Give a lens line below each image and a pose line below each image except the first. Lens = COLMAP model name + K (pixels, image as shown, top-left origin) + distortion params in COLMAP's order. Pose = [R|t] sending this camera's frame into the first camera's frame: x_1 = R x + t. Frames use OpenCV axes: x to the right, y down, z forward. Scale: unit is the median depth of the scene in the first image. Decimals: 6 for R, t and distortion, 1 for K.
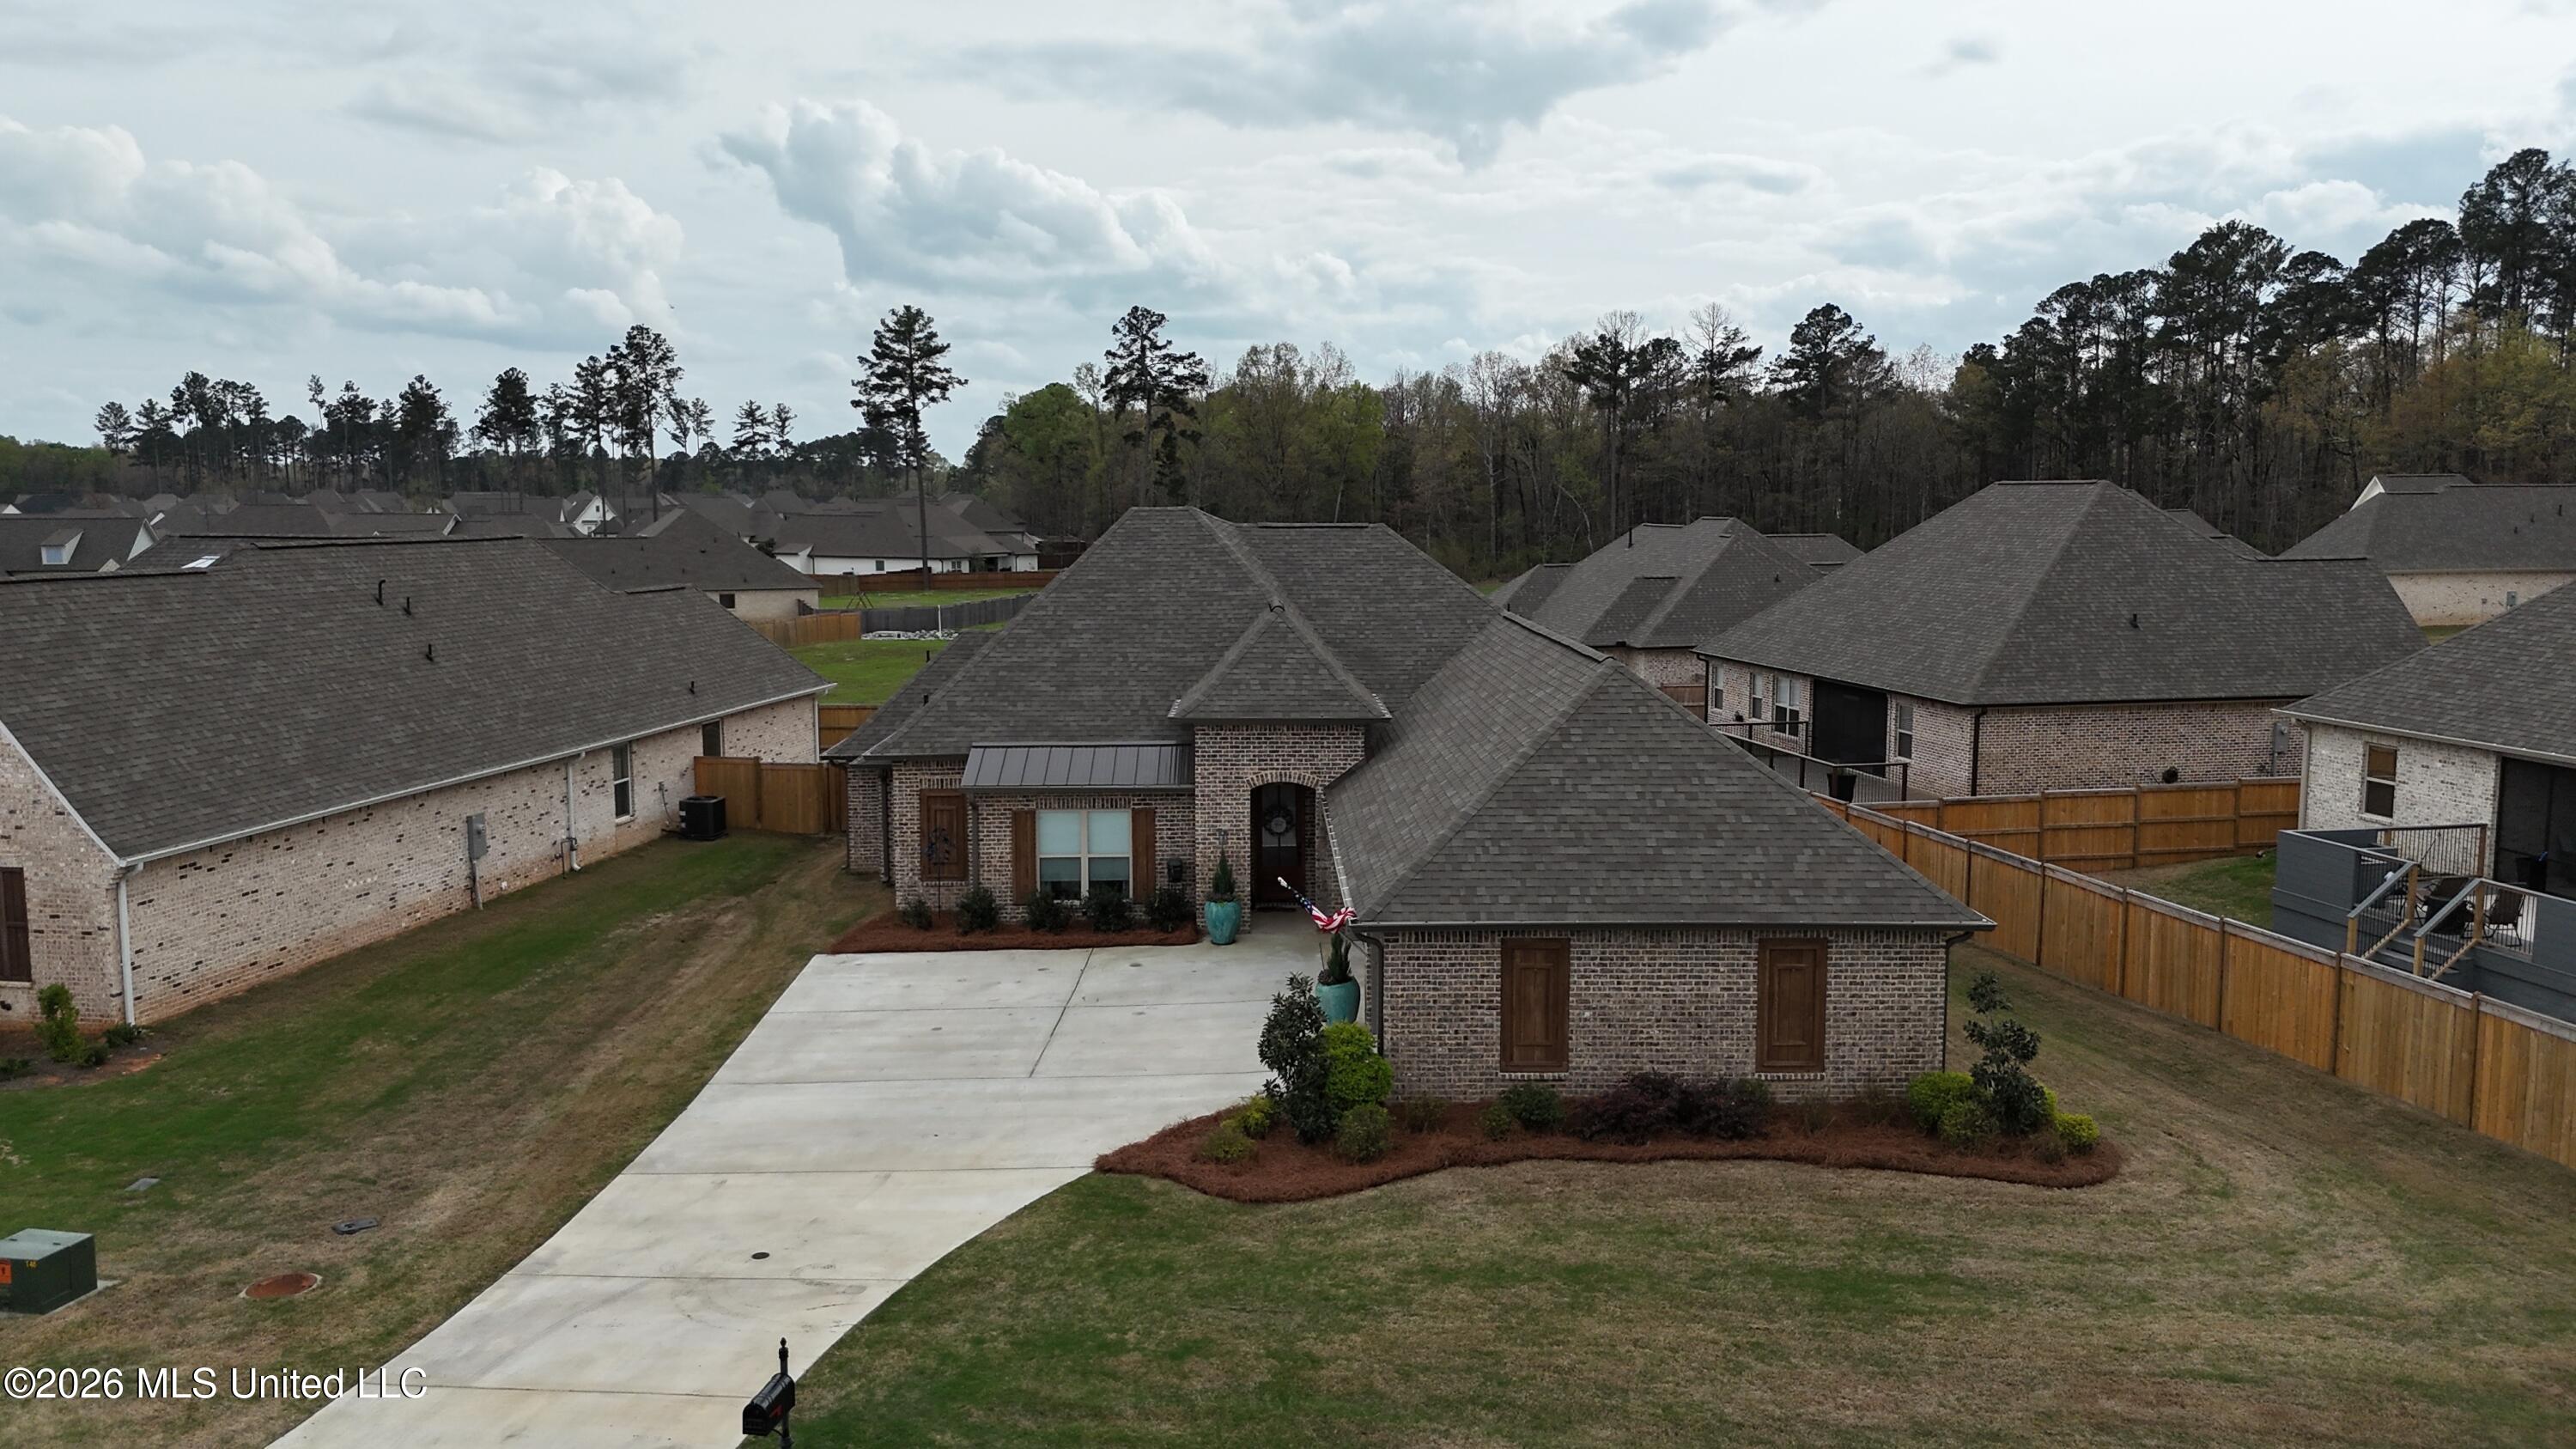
lens RADIAL K [[1722.2, 0, 1278.1], [0, 1722.2, 718.1], [0, 0, 1]] dist [0.039319, -0.015872]
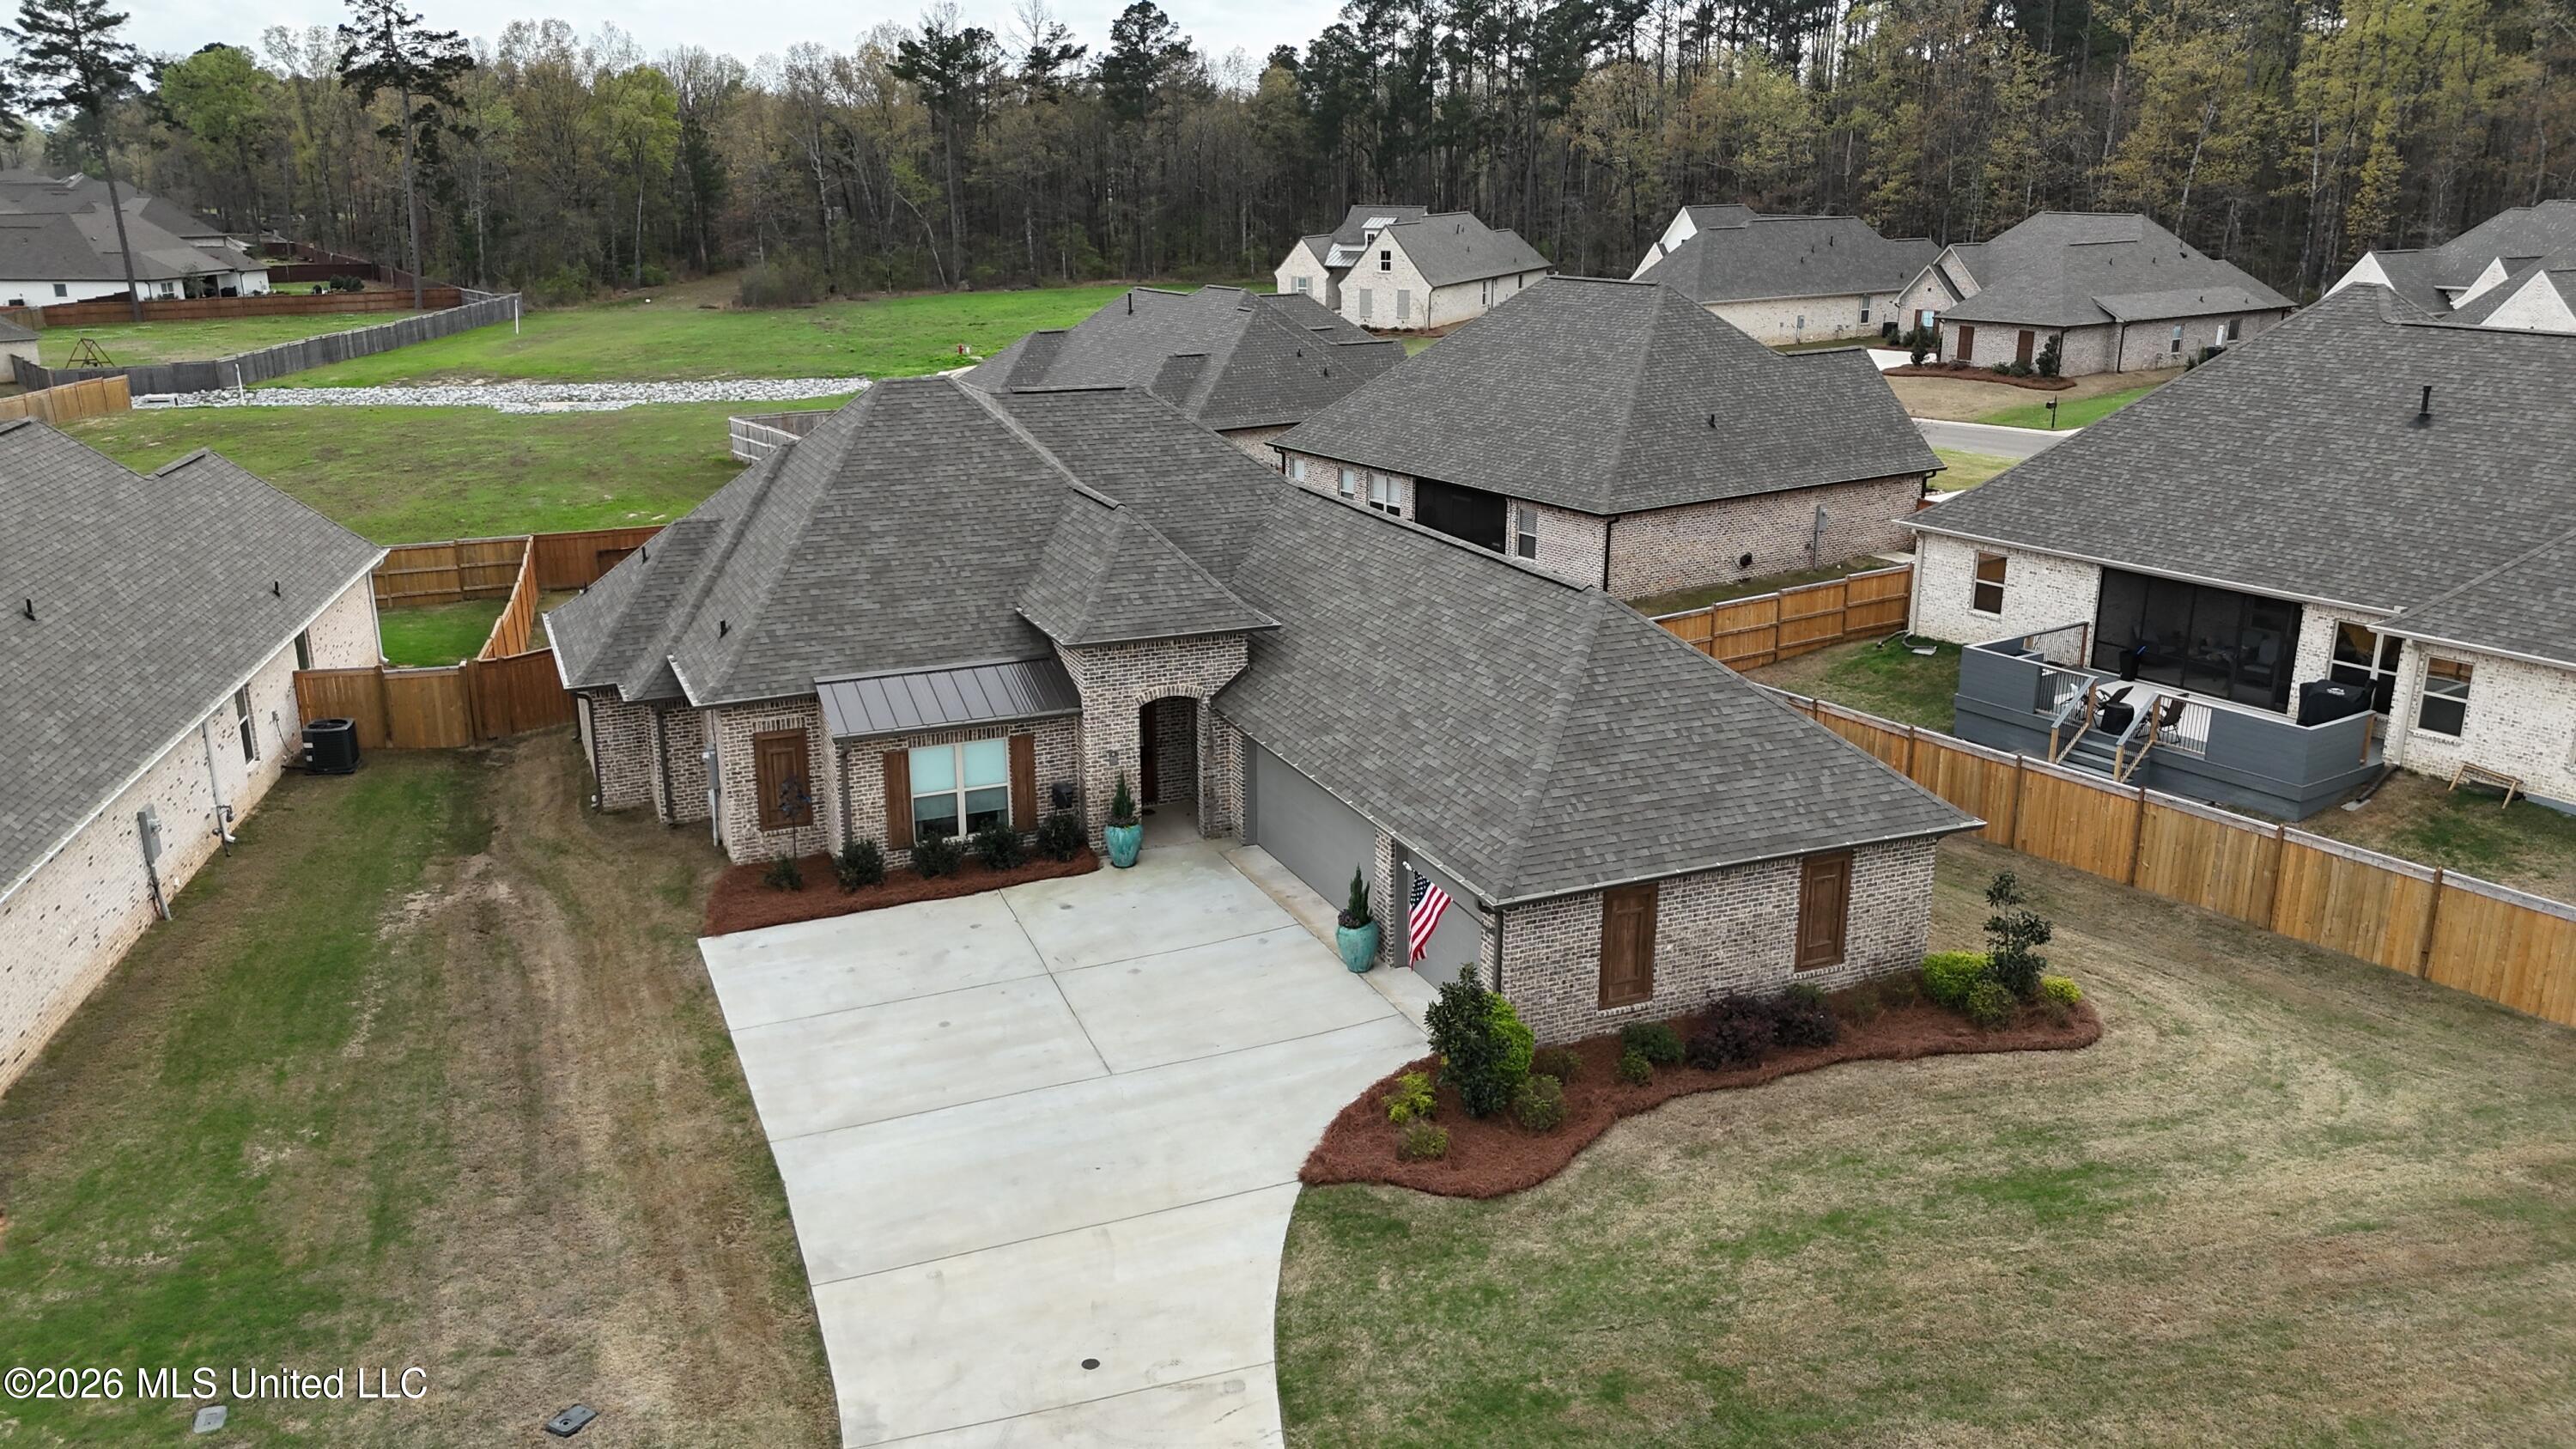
lens RADIAL K [[1722.2, 0, 1281.7], [0, 1722.2, 737.5], [0, 0, 1]] dist [0.039319, -0.015872]
pose [[0.937035, -0.105973, 0.332769, -0.317559], [0.049988, 0.983737, 0.172520, -0.125818], [-0.345640, -0.145023, 0.927093, 0.082991]]
